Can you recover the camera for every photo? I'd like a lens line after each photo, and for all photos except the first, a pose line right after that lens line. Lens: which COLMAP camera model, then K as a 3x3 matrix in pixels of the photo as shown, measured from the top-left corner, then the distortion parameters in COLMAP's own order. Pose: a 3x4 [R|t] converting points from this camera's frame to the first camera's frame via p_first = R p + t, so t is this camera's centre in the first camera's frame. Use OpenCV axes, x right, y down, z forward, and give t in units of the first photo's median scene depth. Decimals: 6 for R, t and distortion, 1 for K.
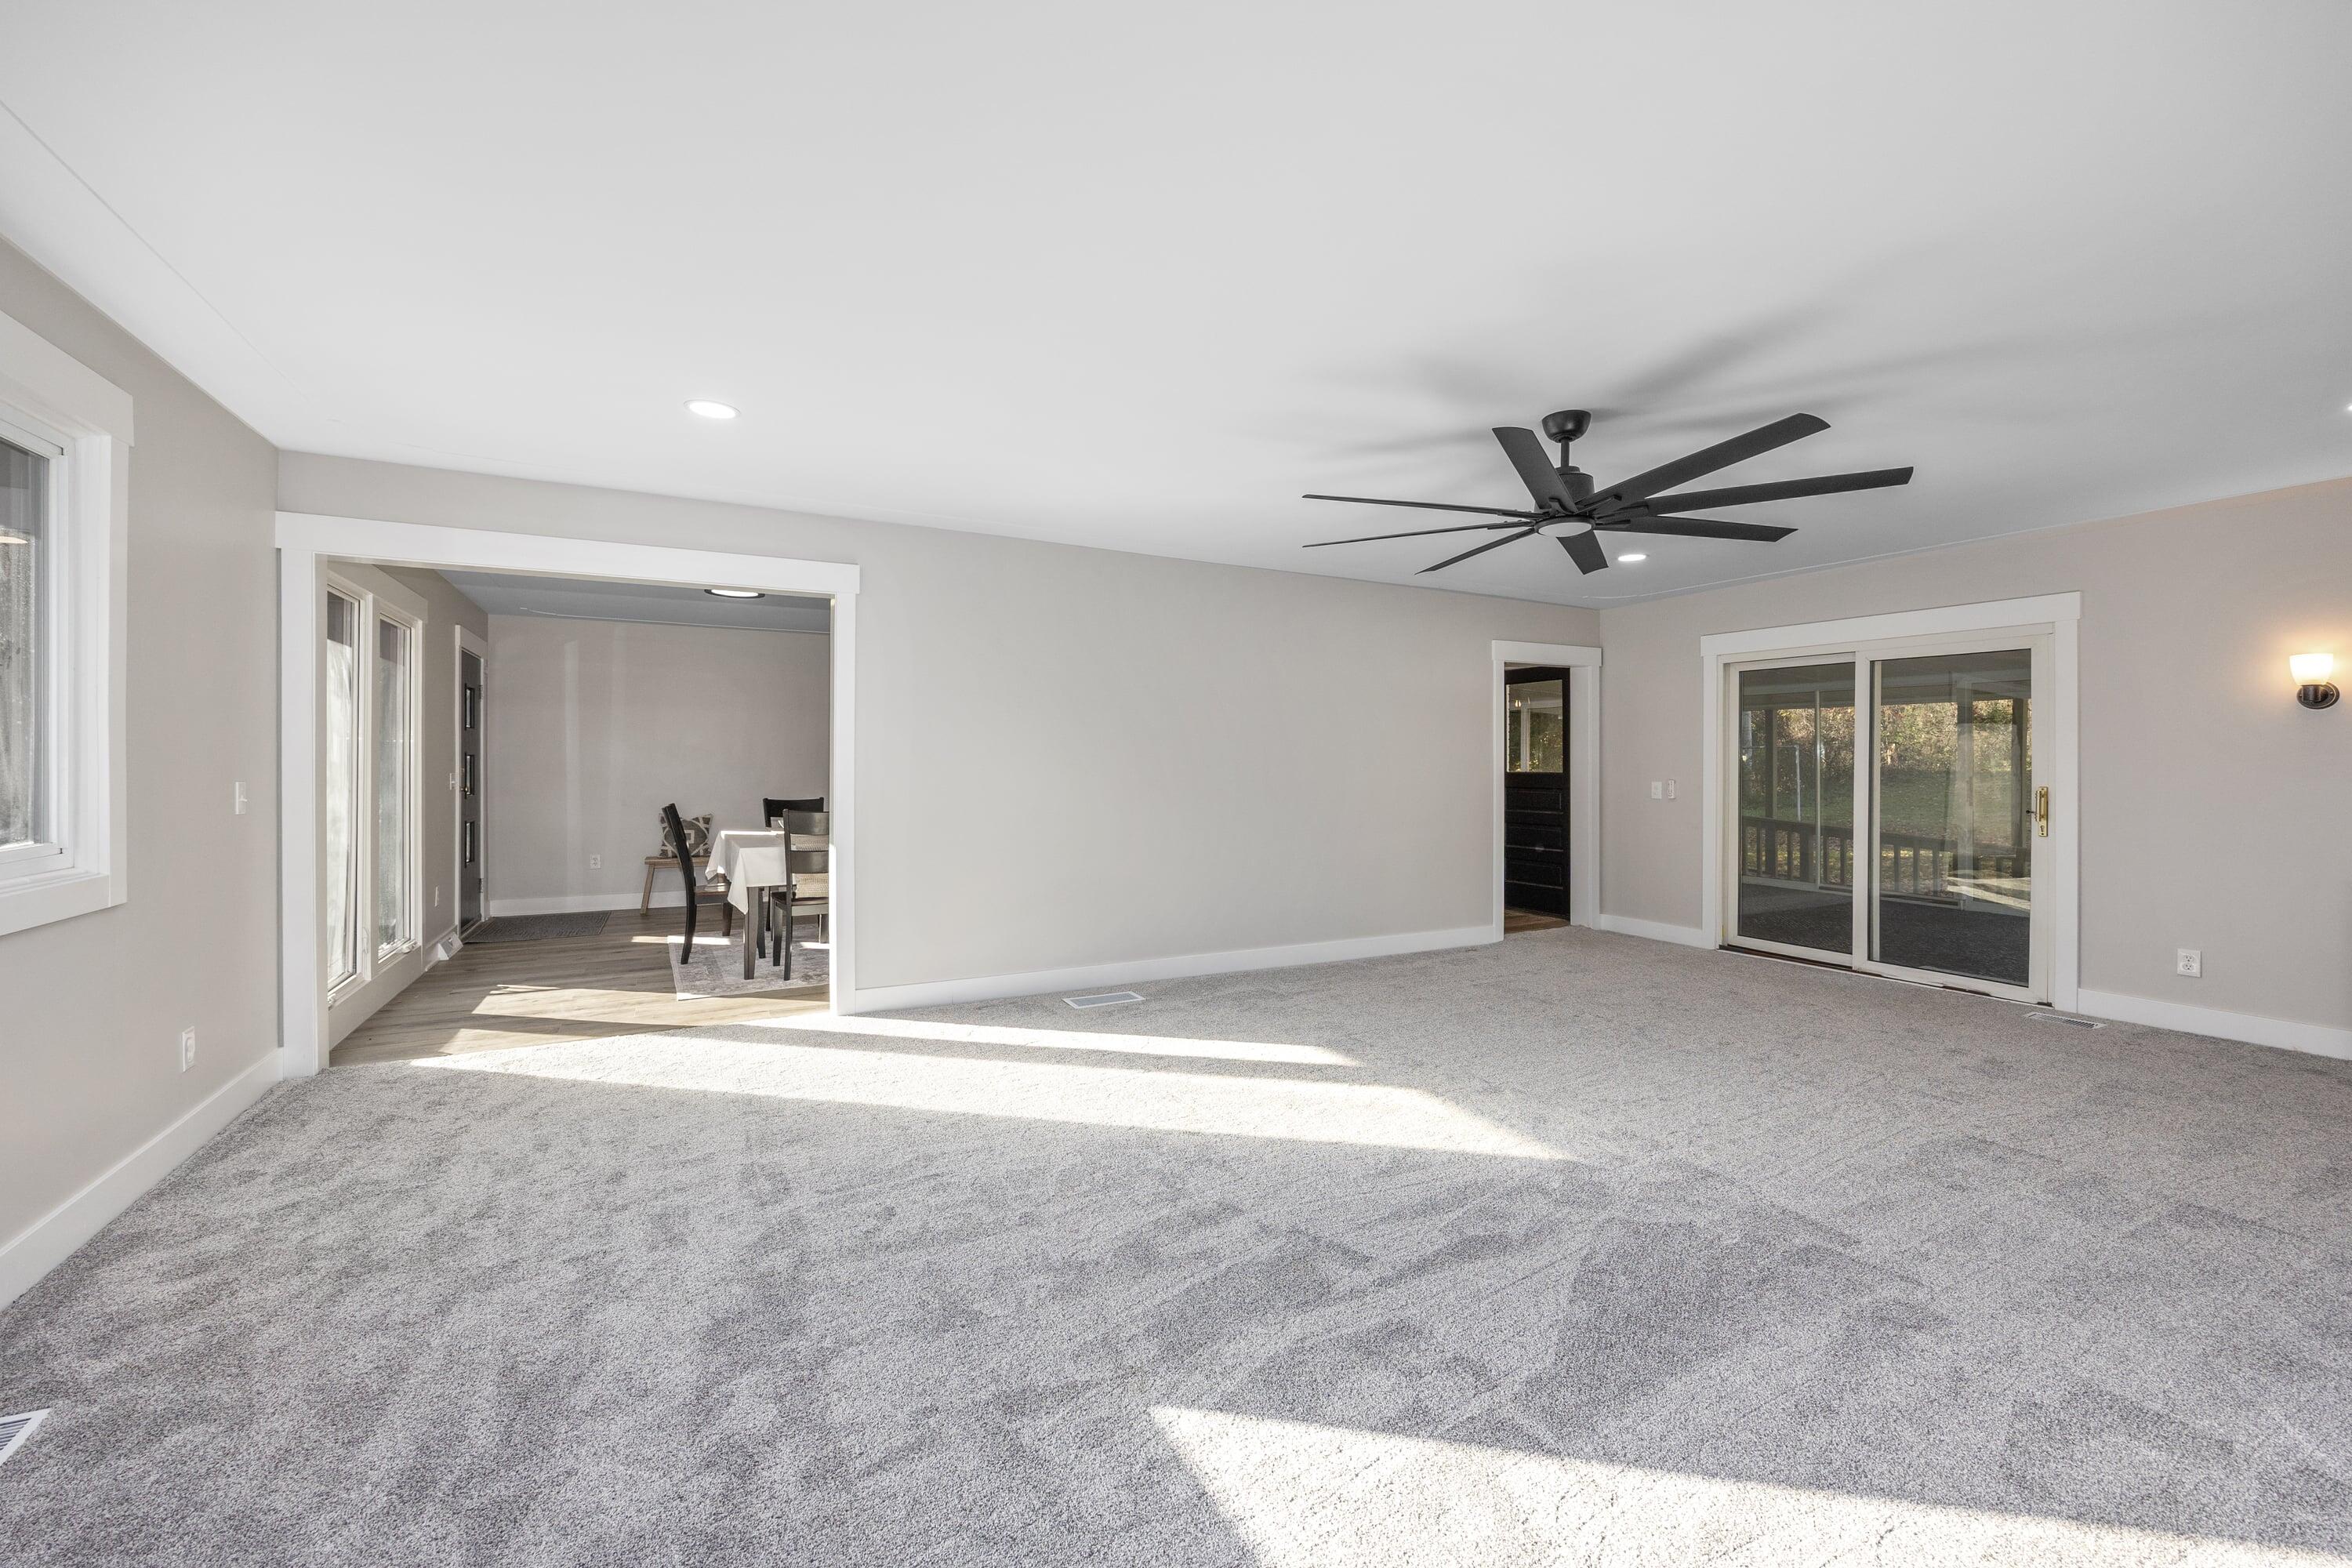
lens RADIAL K [[939.1, 0, 1182.7], [0, 939.1, 766.1], [0, 0, 1]] dist [-0.004162, -0.000032]
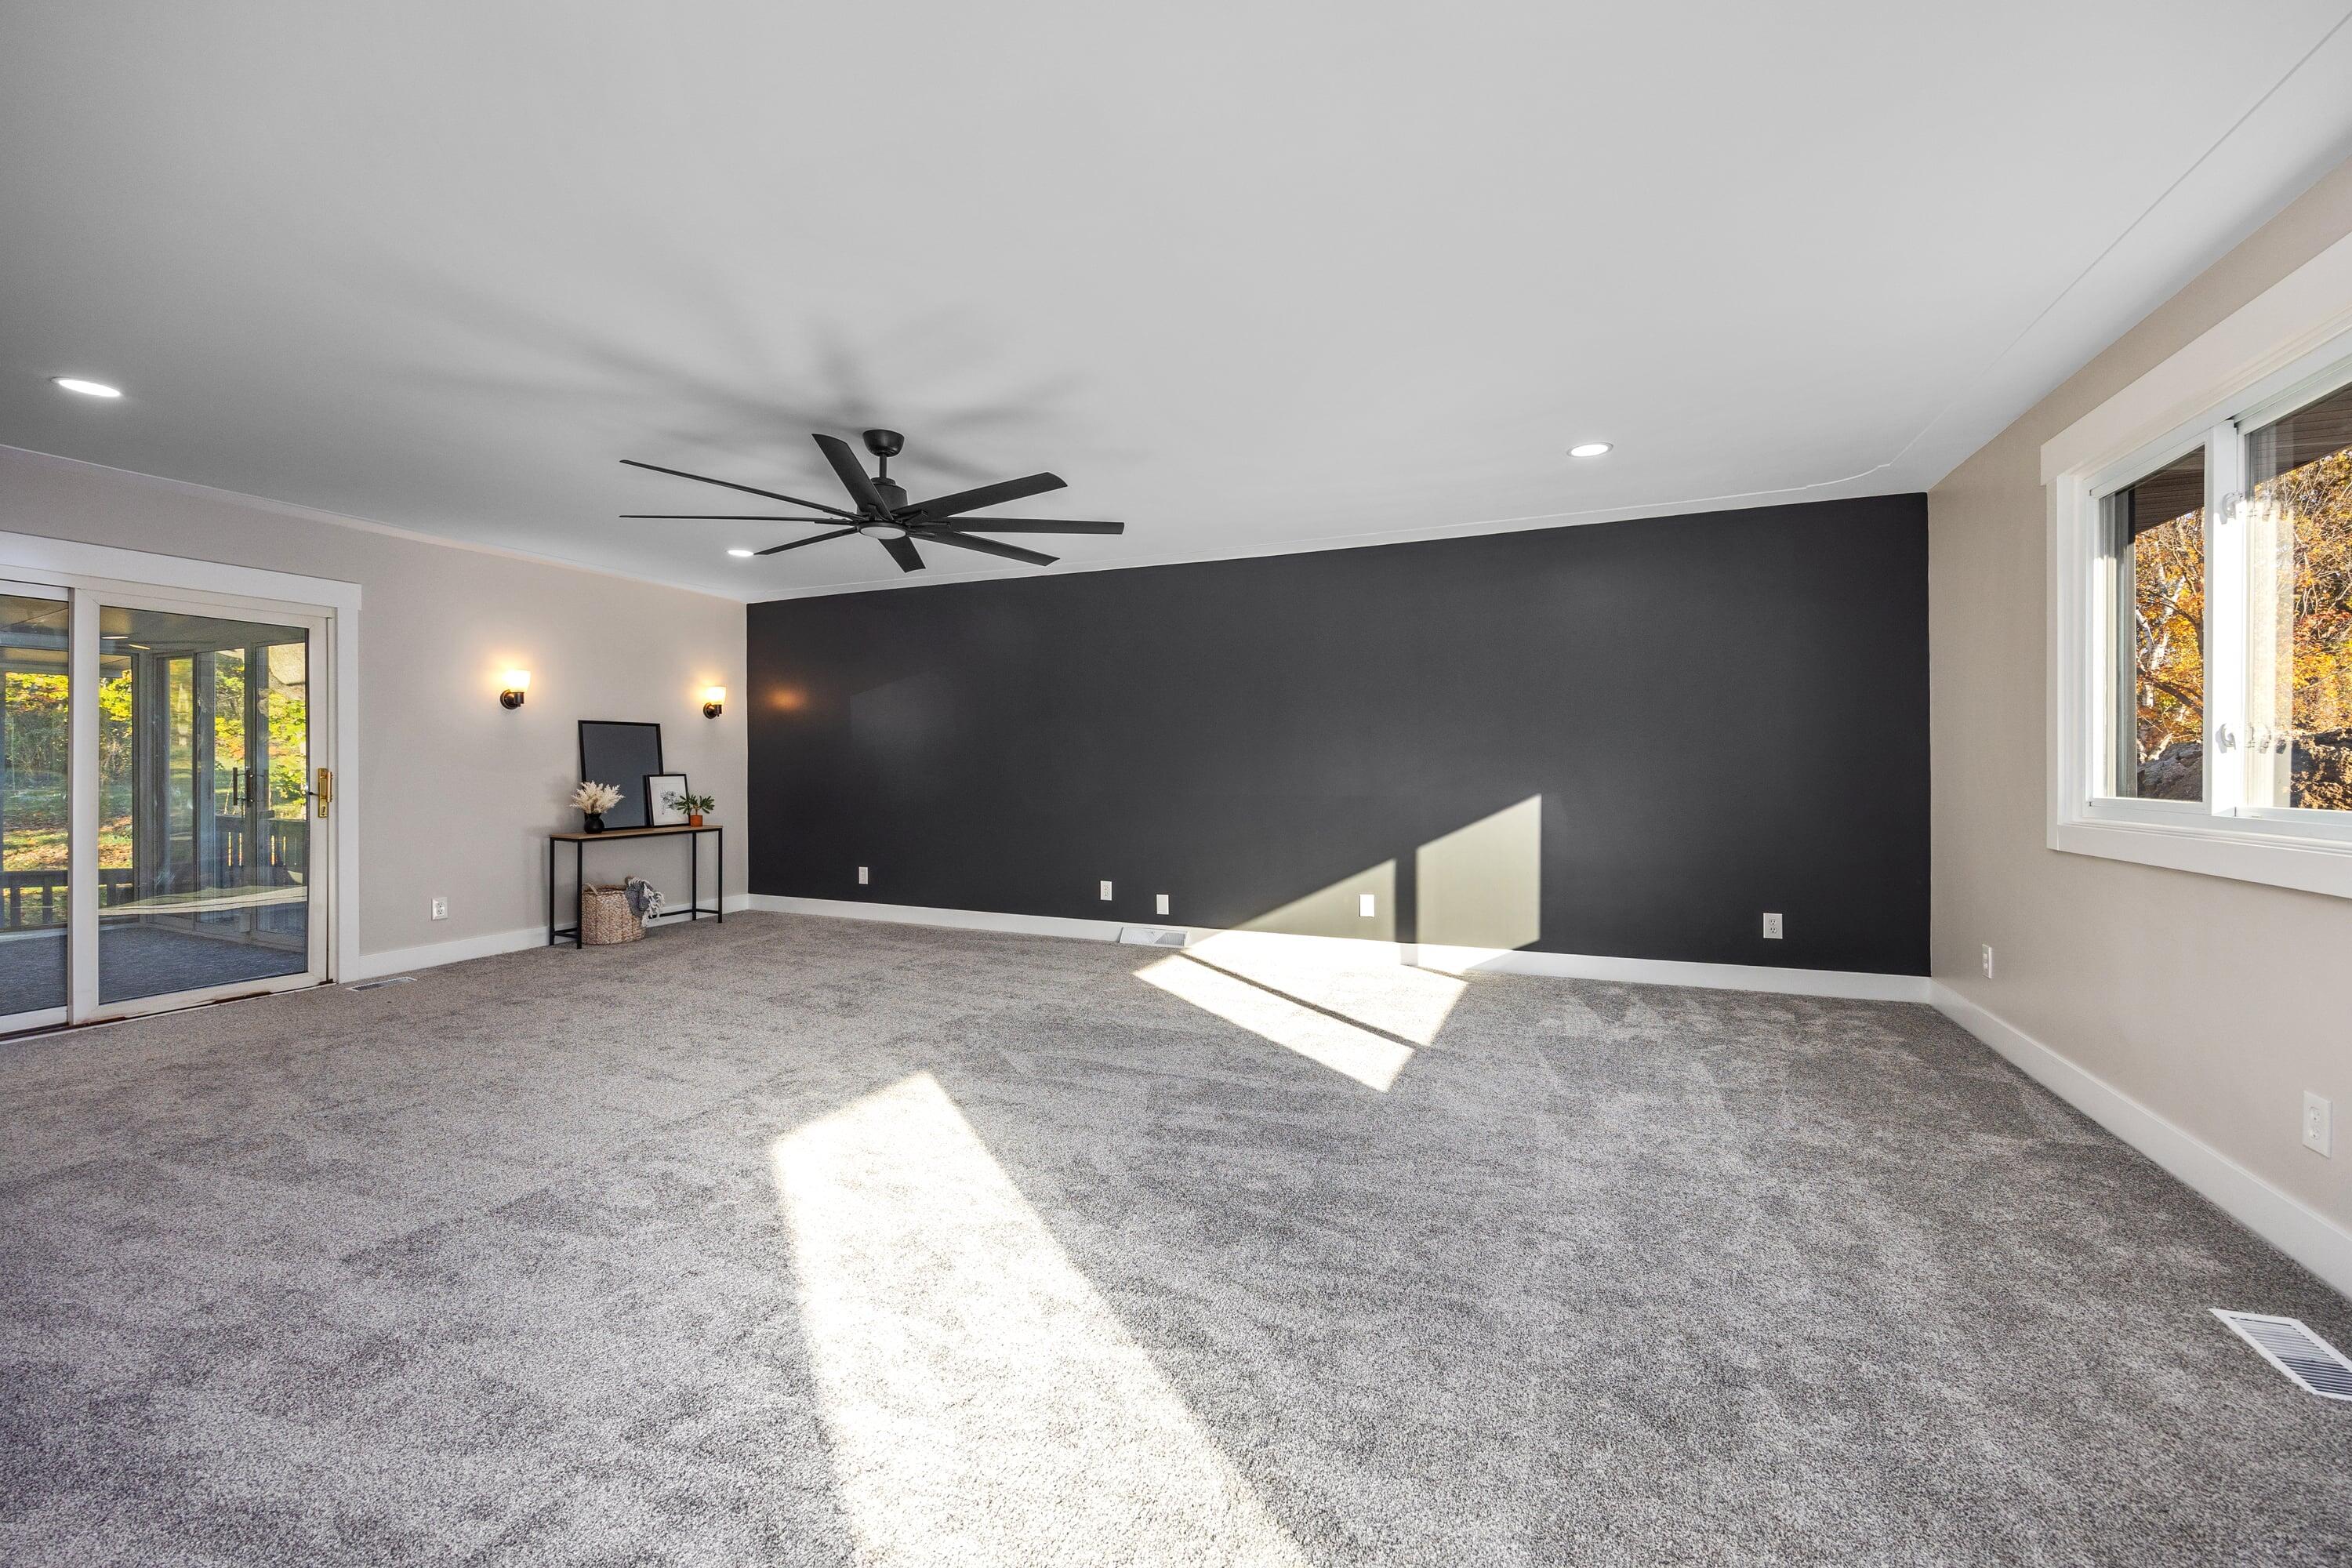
lens RADIAL K [[939.1, 0, 1189.9], [0, 939.1, 769.2], [0, 0, 1]] dist [-0.004162, -0.000032]
pose [[-0.622266, -0.003255, 0.782799, -0.673217], [0.004797, 0.999957, 0.007972, 0.029096], [-0.782791, 0.008716, -0.622223, 1.318305]]
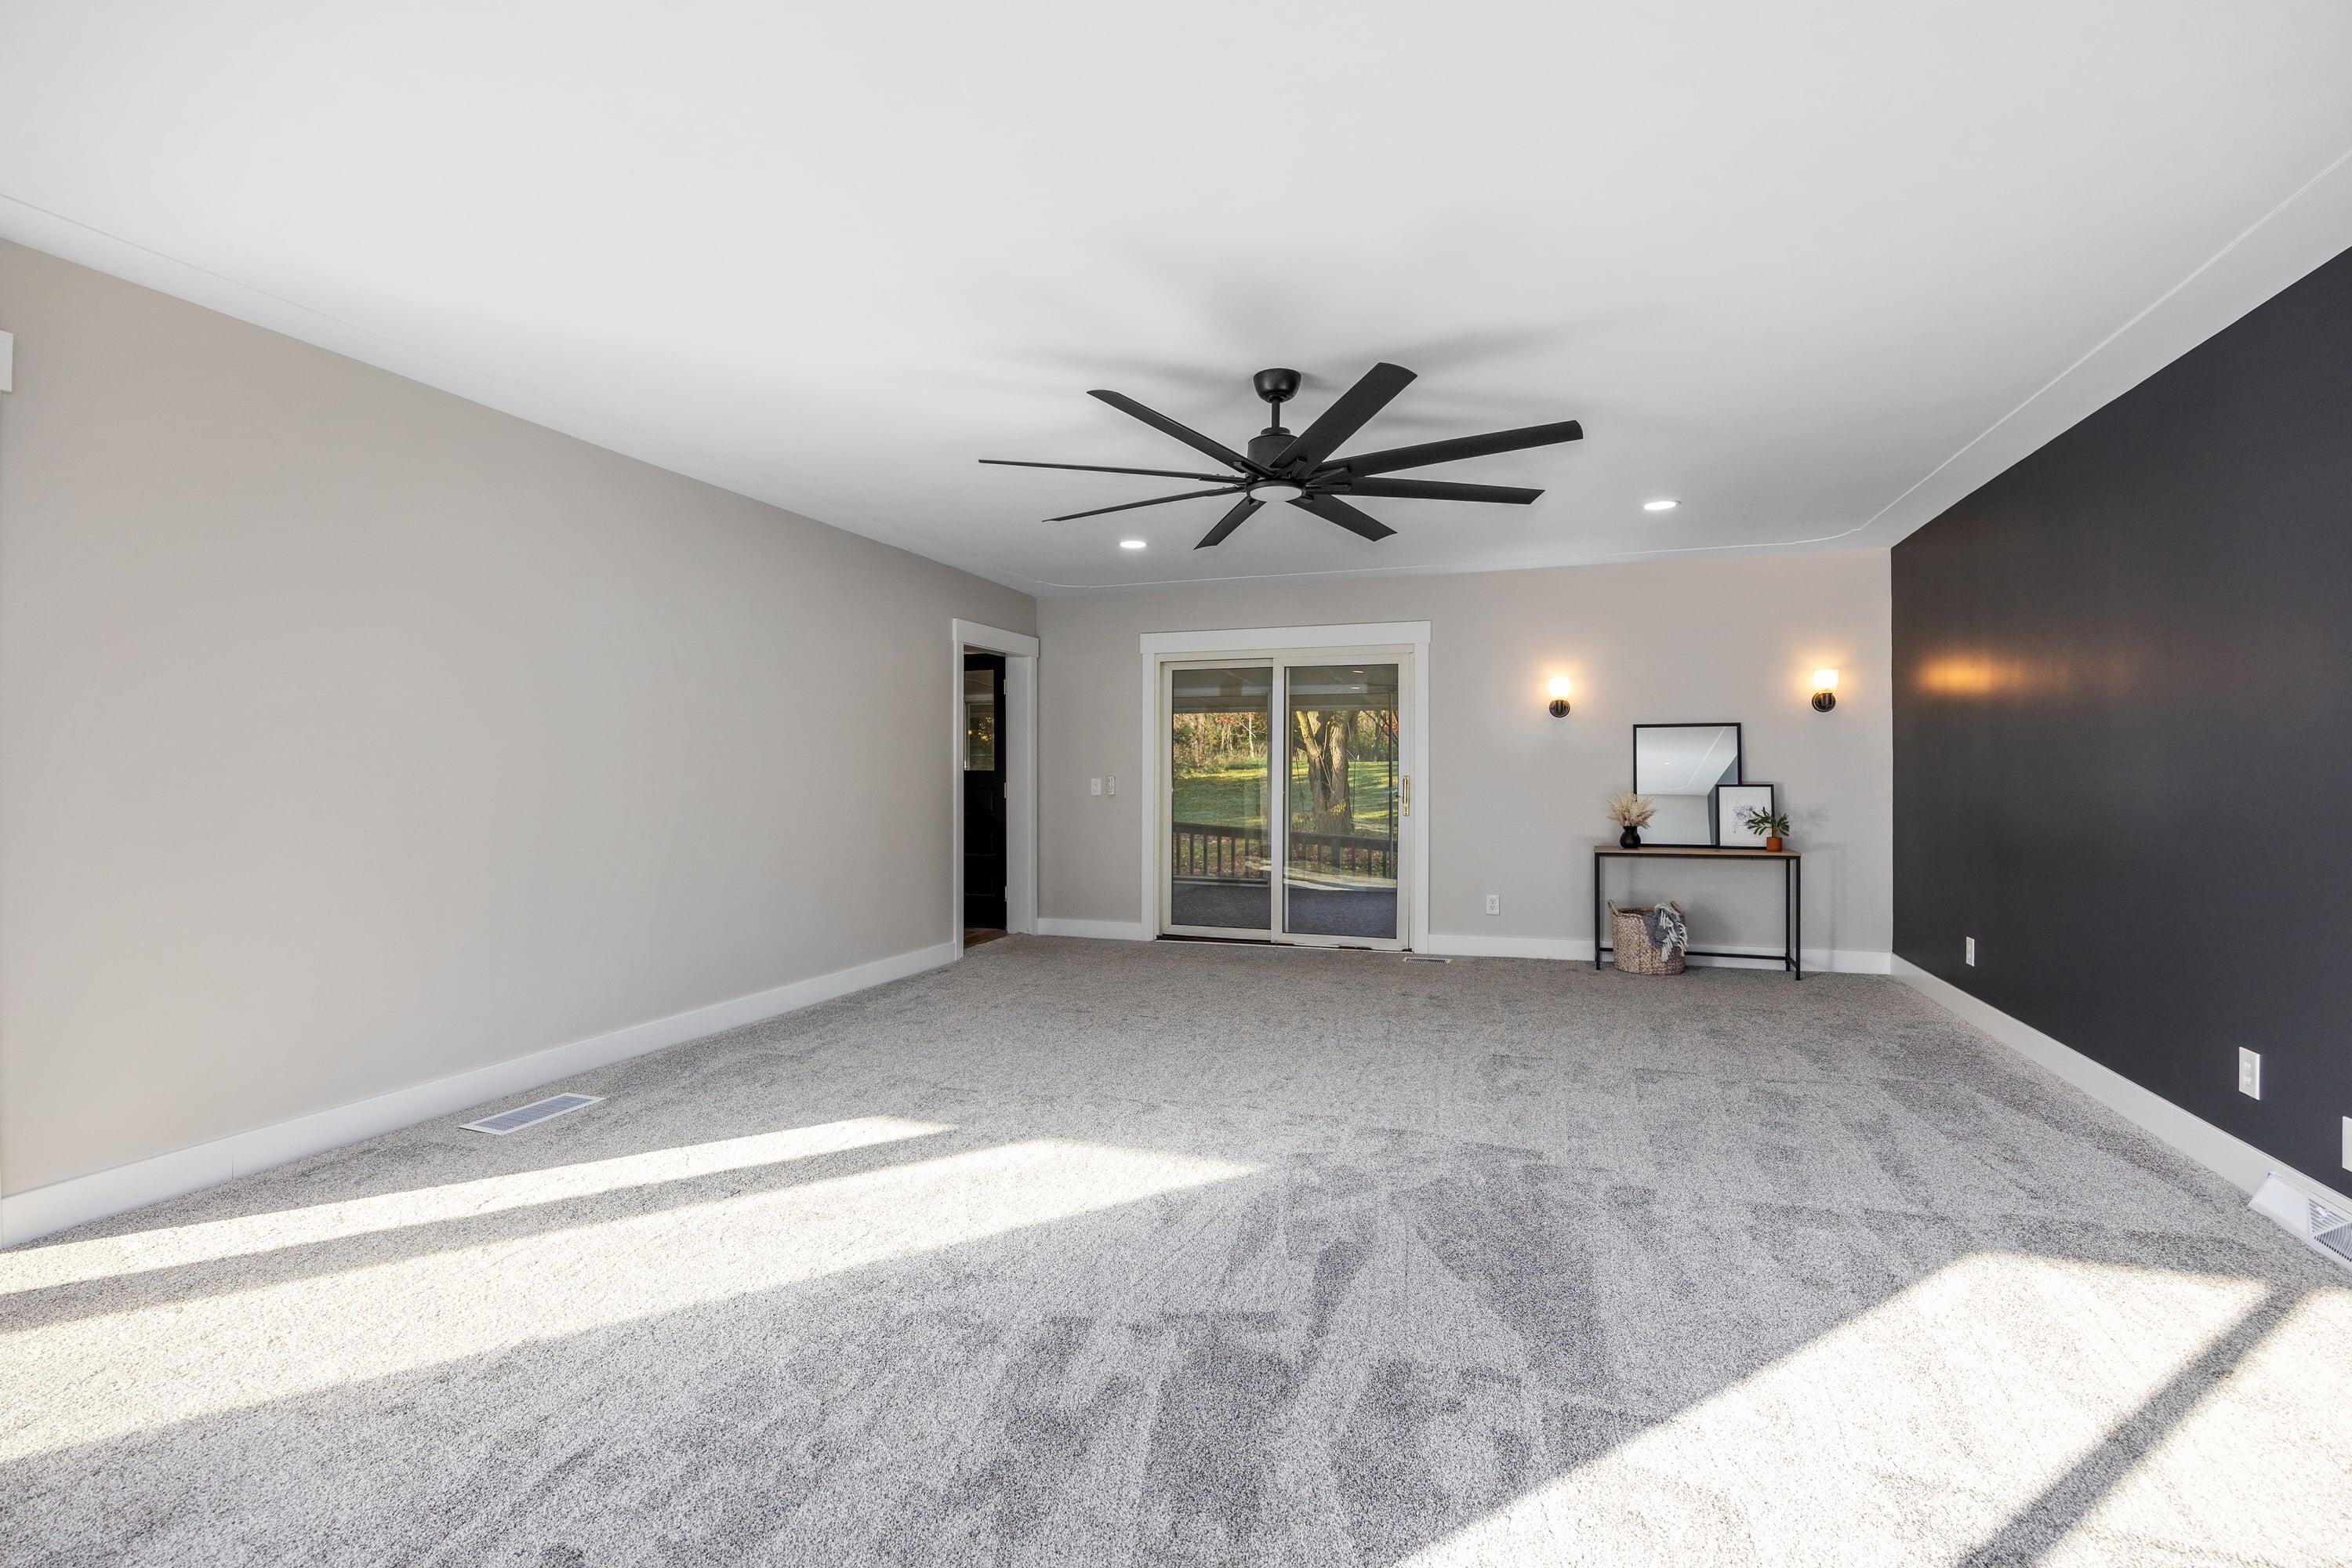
lens RADIAL K [[1045.3, 0, 1181.5], [0, 1045.3, 781.0], [0, 0, 1]] dist [-0.014237, -0.000928]
pose [[0.736351, -0.007714, 0.676556, -0.351705], [0.005889, 0.999970, 0.004992, 0.030153], [-0.676574, 0.000309, 0.736375, 0.264450]]
